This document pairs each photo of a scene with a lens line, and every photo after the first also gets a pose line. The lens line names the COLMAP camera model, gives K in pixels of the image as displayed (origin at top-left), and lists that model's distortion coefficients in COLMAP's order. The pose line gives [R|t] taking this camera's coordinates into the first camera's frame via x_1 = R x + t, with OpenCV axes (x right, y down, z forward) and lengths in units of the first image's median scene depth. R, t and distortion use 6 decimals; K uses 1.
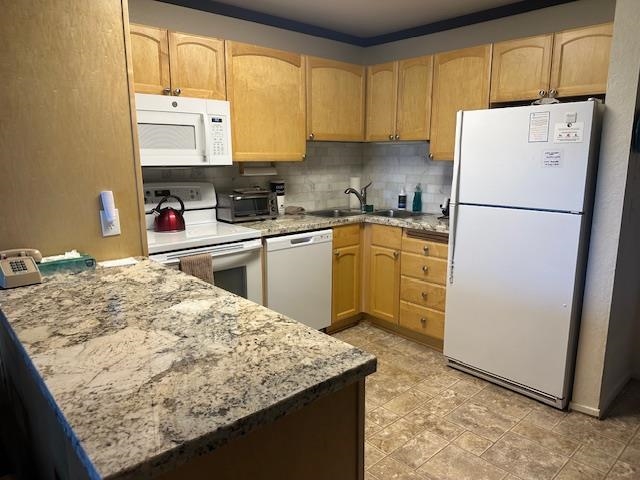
lens RADIAL K [[451.8, 0, 318.2], [0, 451.8, 256.9], [0, 0, 1]] dist [0.033208, -0.061479]
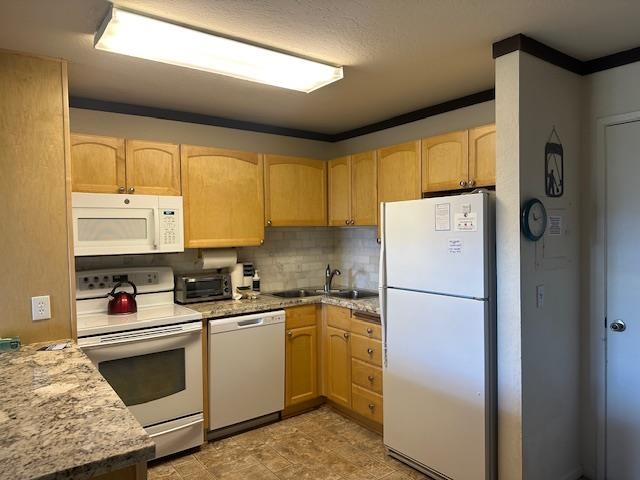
lens RADIAL K [[451.8, 0, 316.3], [0, 451.8, 246.2], [0, 0, 1]] dist [0.033208, -0.061479]
pose [[0.996034, -0.011007, -0.088286, 0.230347], [-0.005751, 0.982278, -0.187341, -0.014979], [0.088783, 0.187106, 0.978320, -0.039313]]
